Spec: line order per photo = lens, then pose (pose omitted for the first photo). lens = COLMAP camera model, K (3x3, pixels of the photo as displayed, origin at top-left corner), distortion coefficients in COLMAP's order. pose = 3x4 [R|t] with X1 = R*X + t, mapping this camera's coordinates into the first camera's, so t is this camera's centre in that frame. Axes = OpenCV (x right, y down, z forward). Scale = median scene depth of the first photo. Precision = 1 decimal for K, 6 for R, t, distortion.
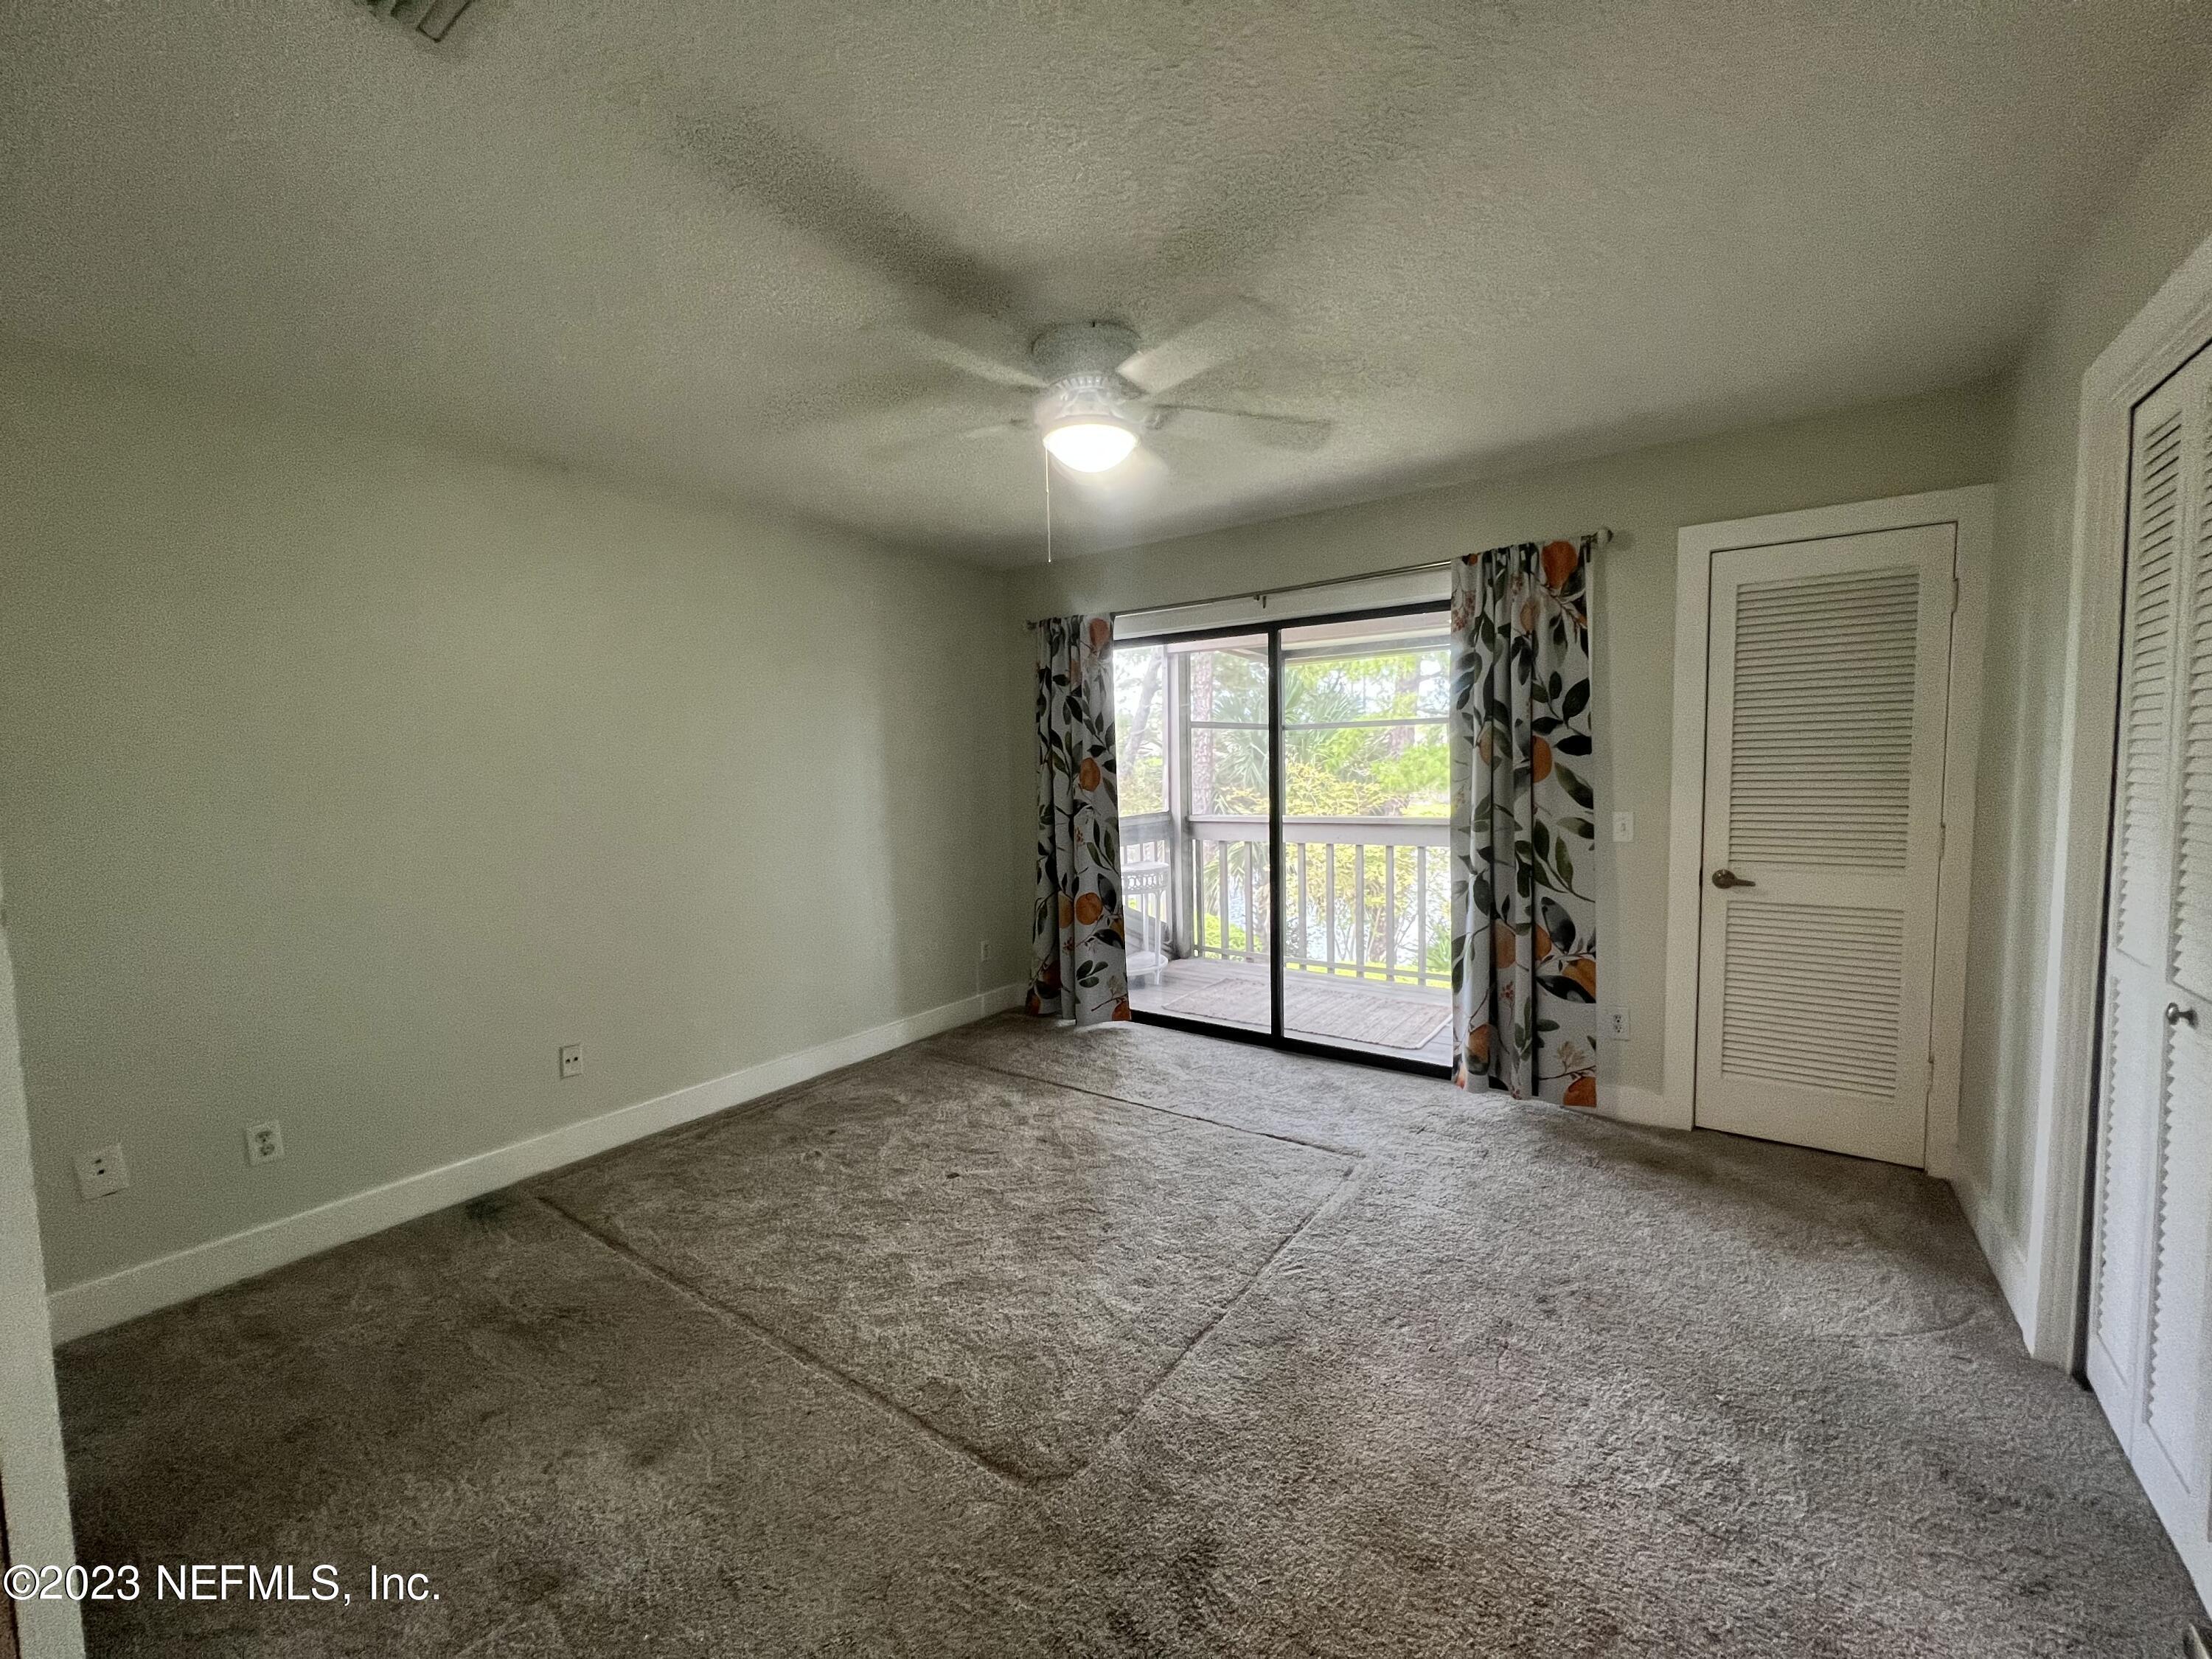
lens RADIAL K [[888.7, 0, 1099.0], [0, 888.7, 825.6], [0, 0, 1]] dist [0.000653, 0.000176]
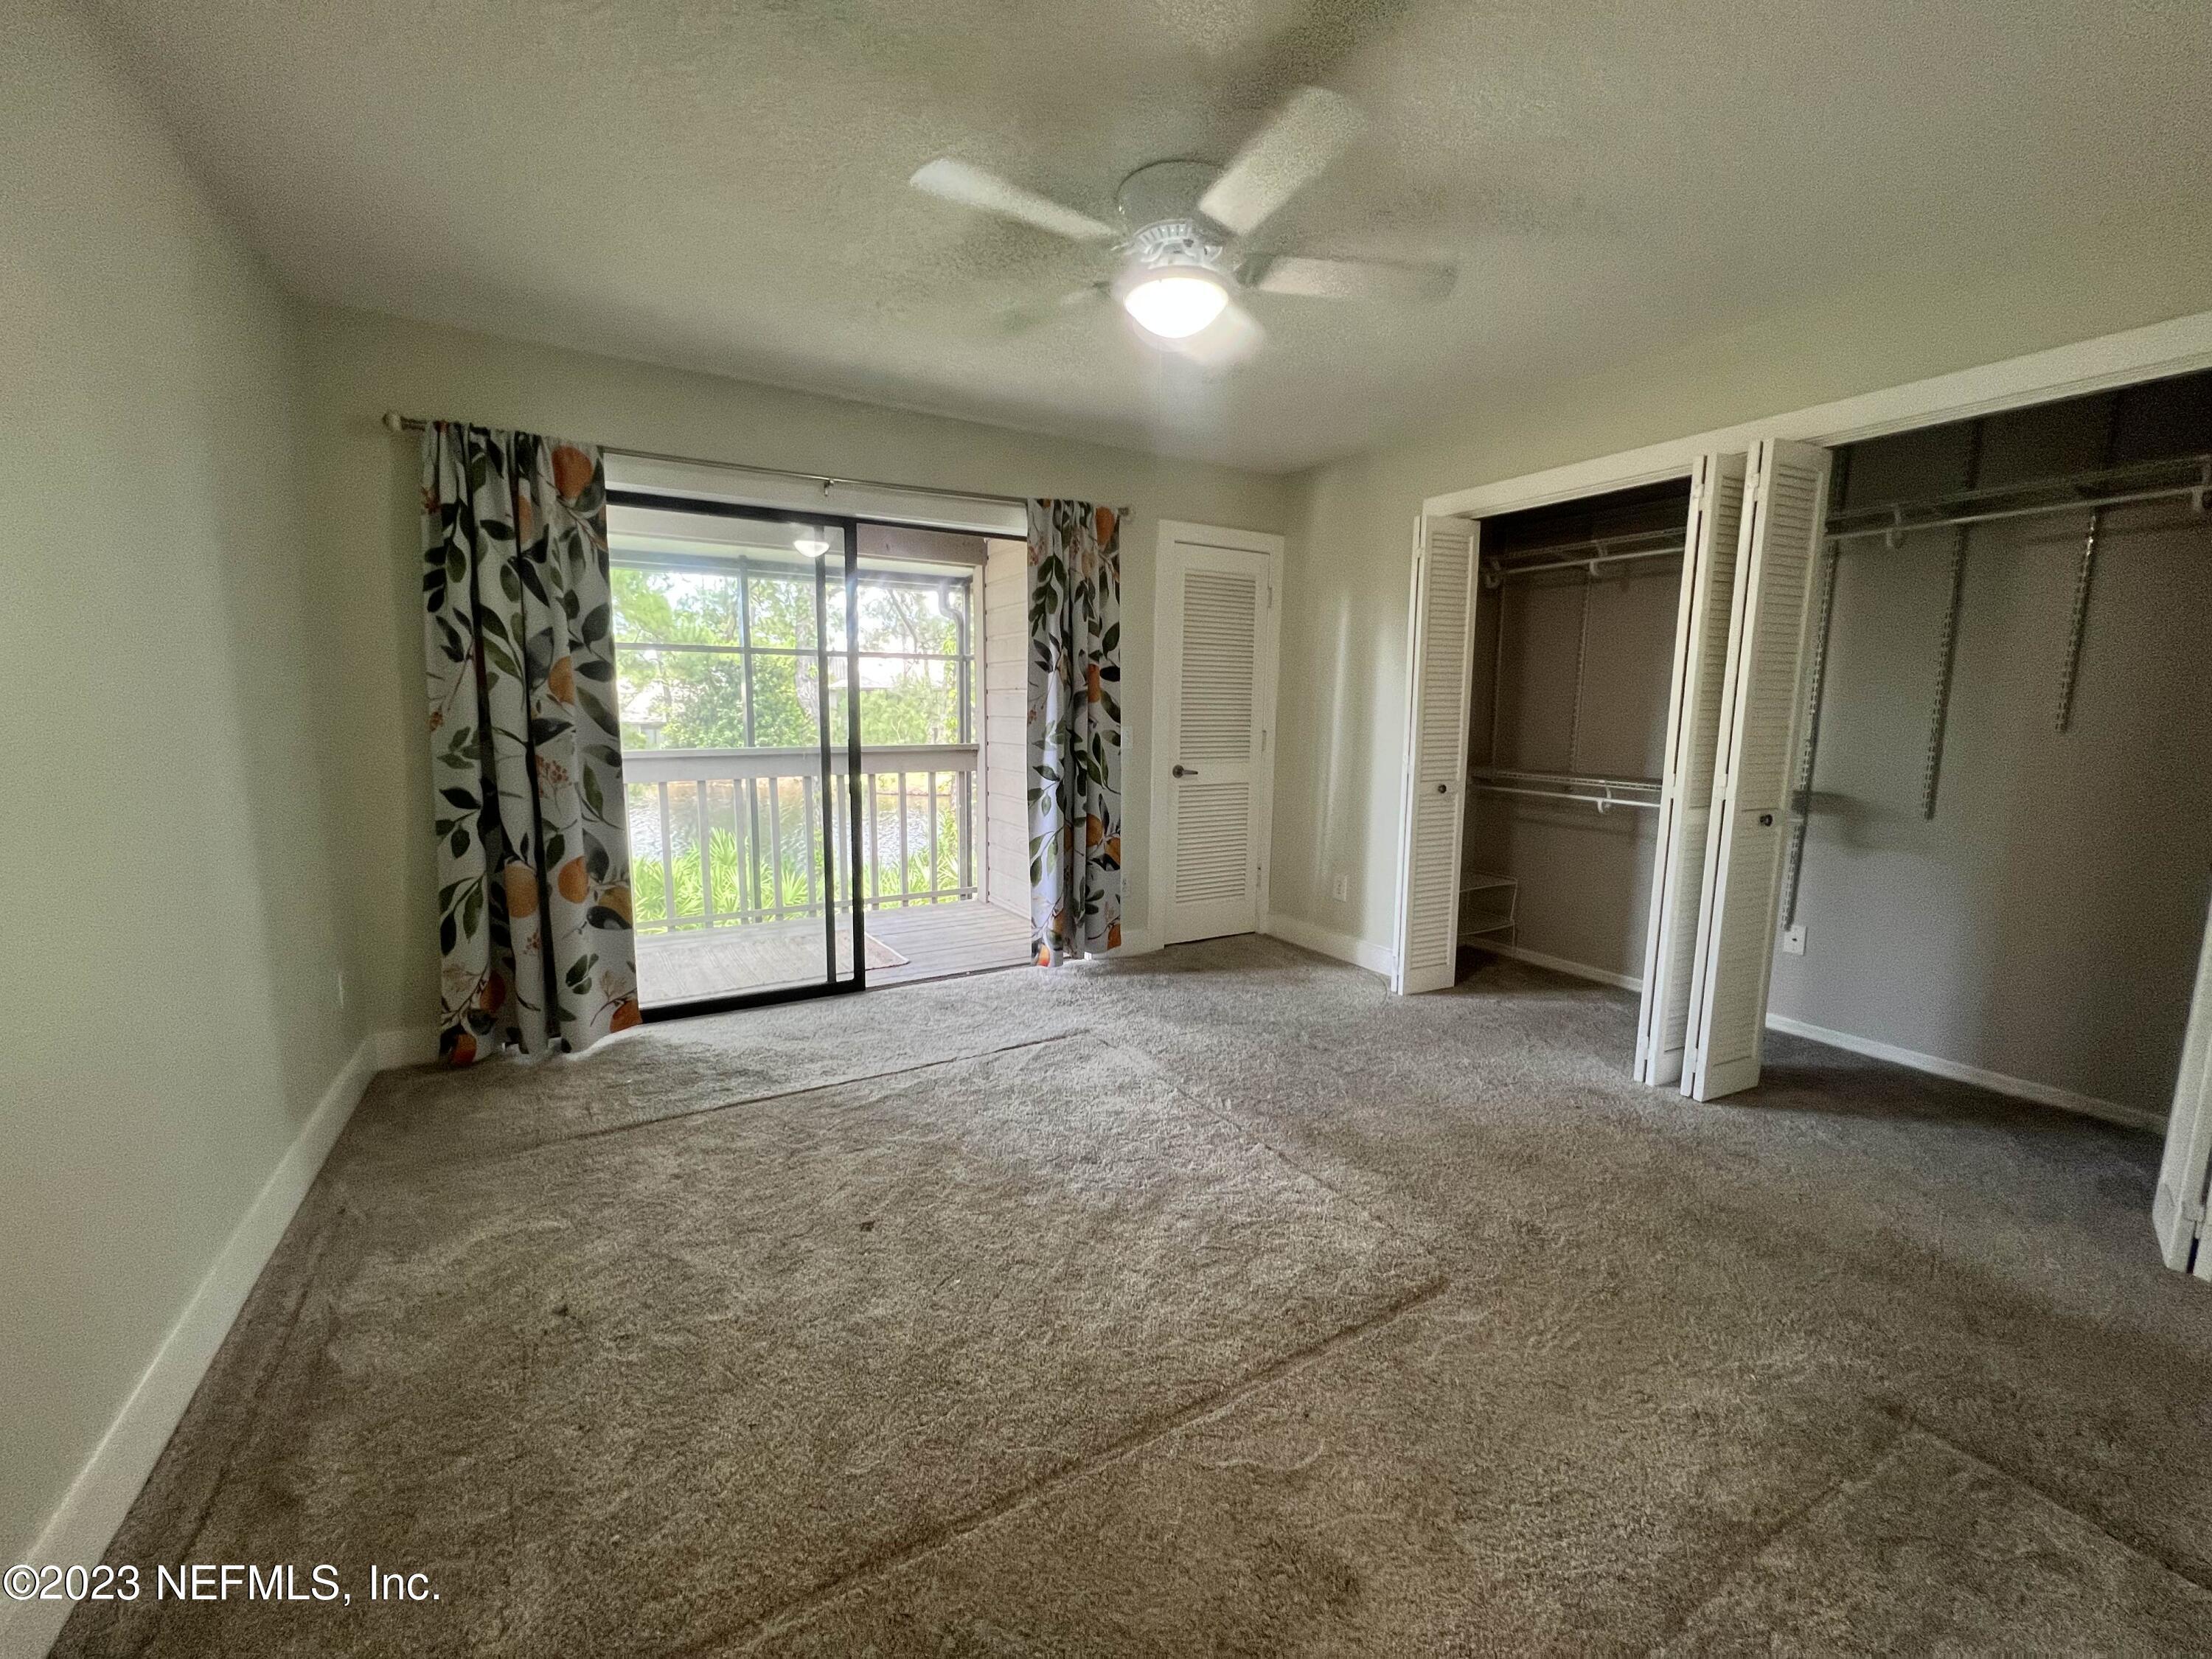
lens RADIAL K [[900.2, 0, 1106.0], [0, 900.2, 829.5], [0, 0, 1]] dist [-0.000438, 0.000063]
pose [[0.389060, -0.113931, 0.914140, -0.657457], [0.034749, 0.993432, 0.109024, -0.008770], [-0.920557, -0.010651, 0.390464, 0.482211]]
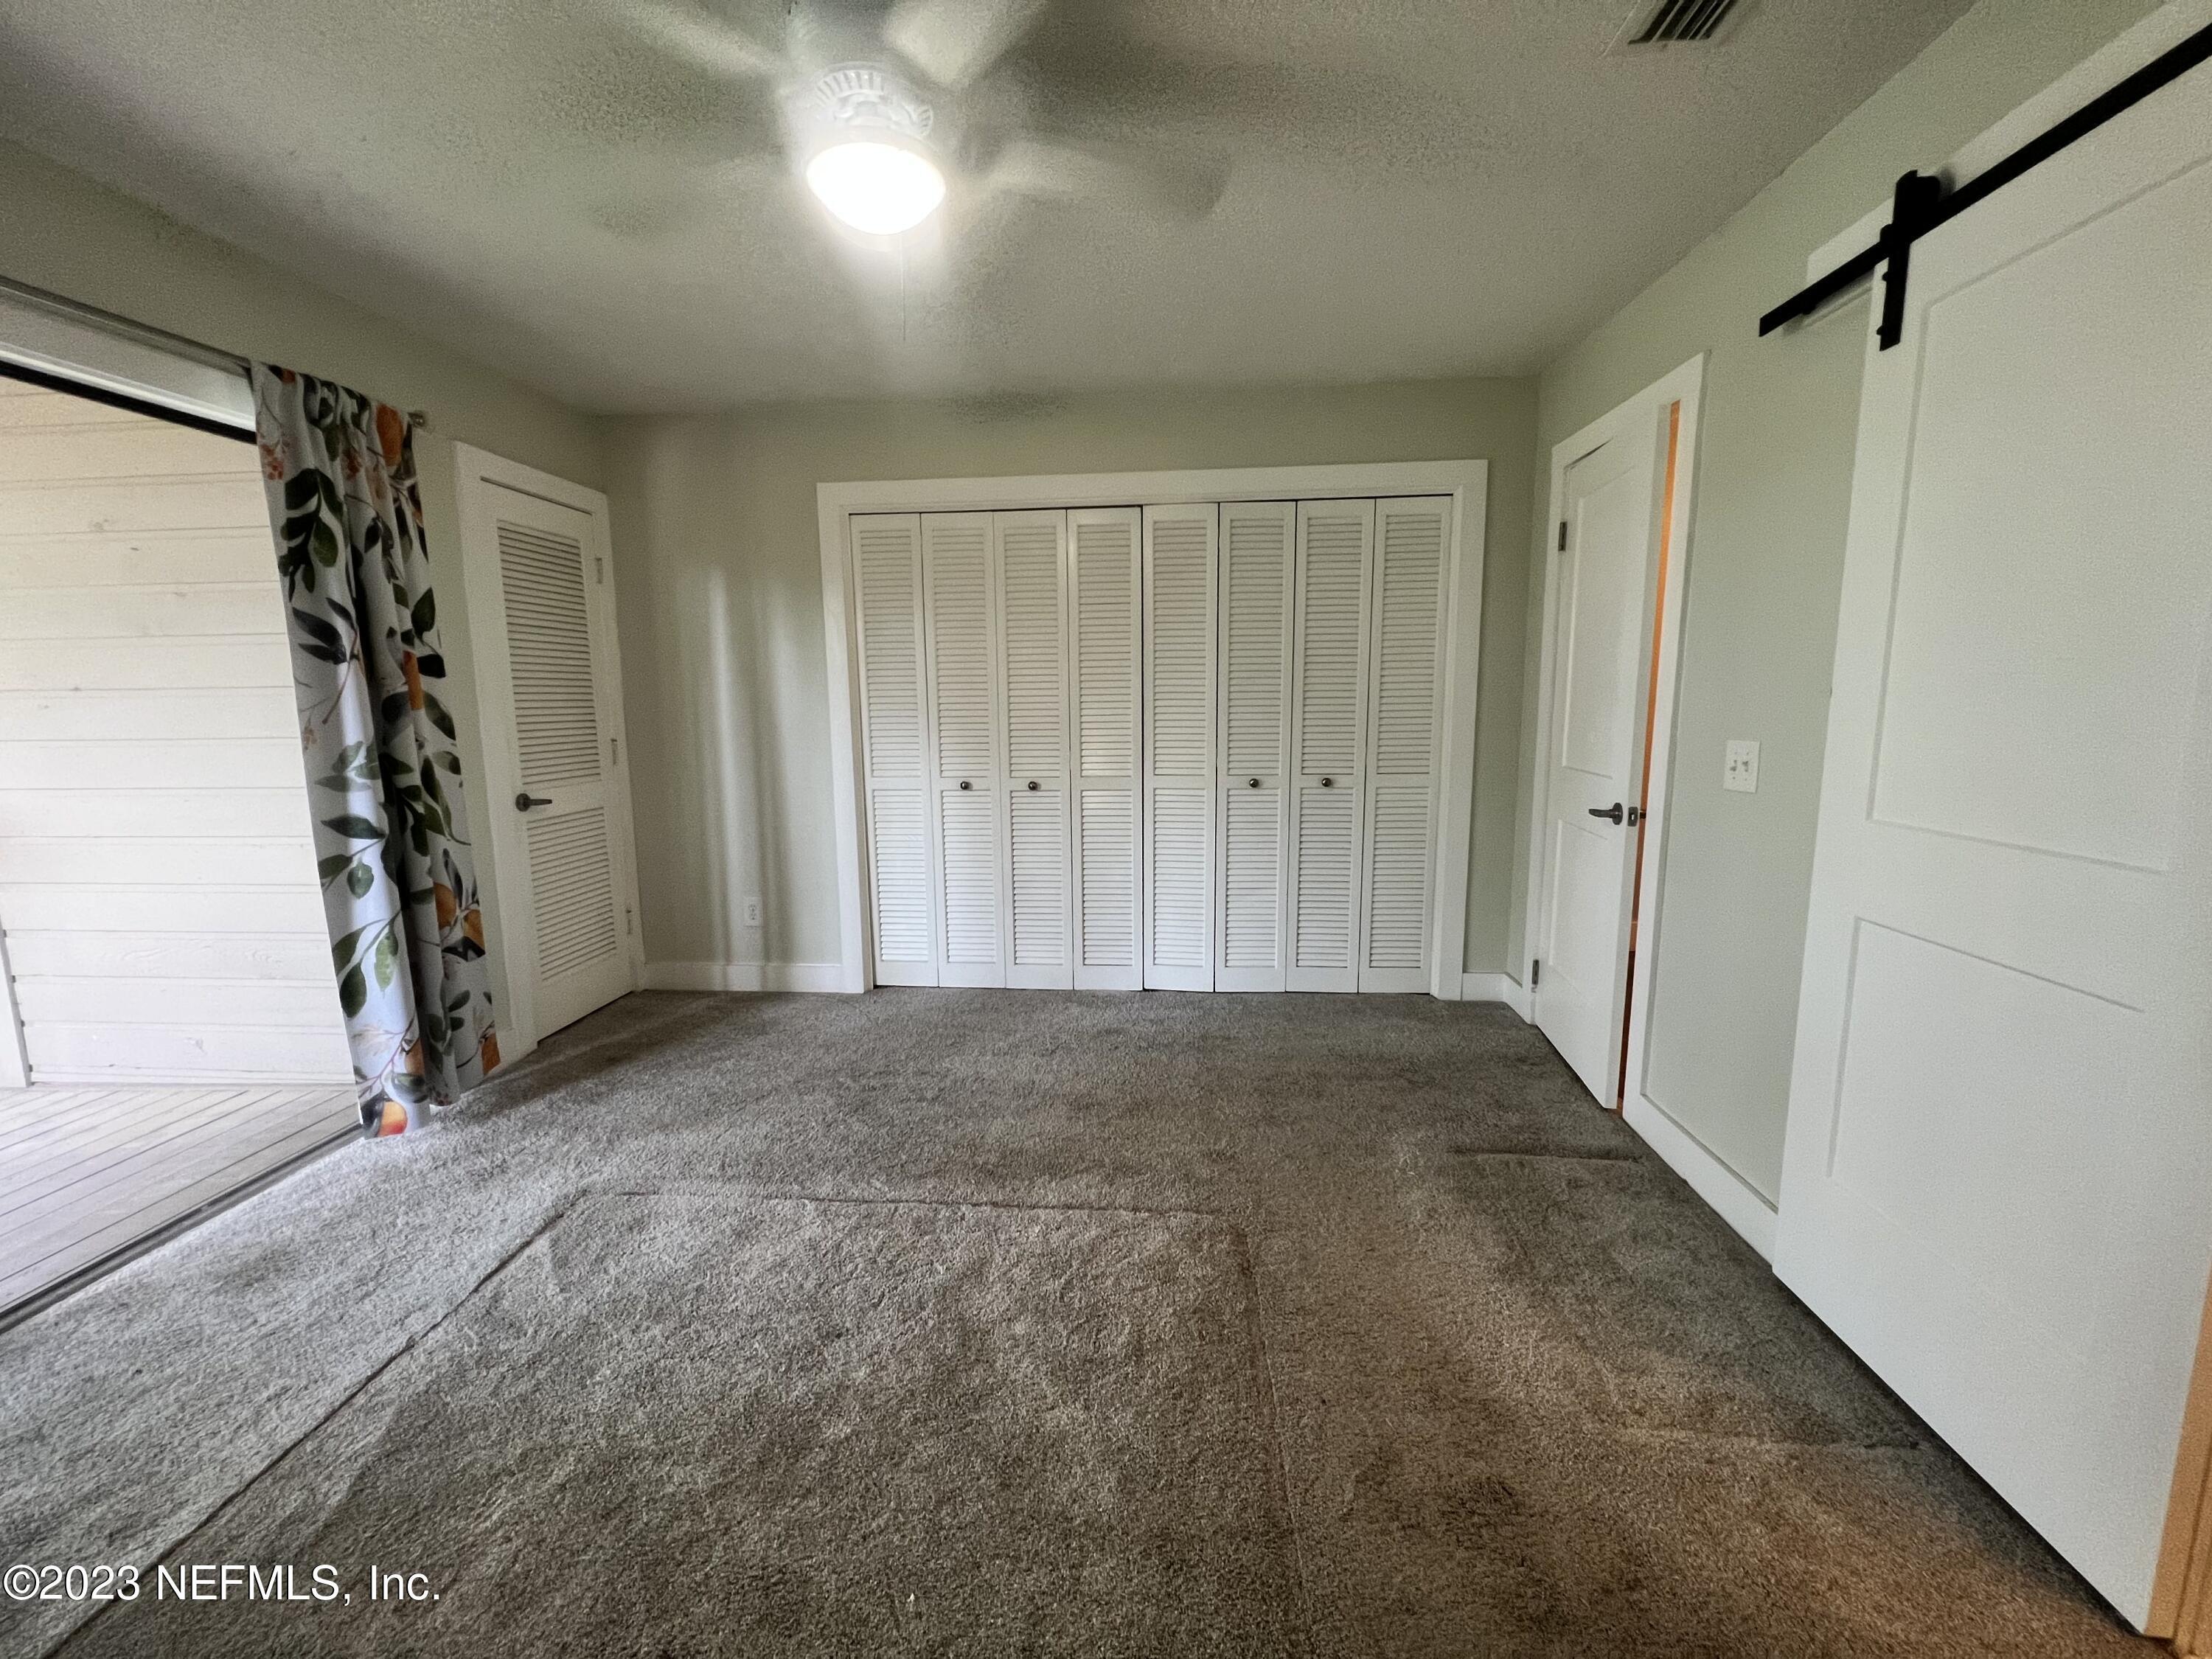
lens RADIAL K [[890.3, 0, 1106.0], [0, 890.3, 829.5], [0, 0, 1]] dist [0.001730, 0.000153]
pose [[-0.535907, -0.110531, 0.837010, -0.517370], [0.060363, 0.983840, 0.168569, -0.040497], [-0.842116, 0.140862, -0.520575, 0.890916]]
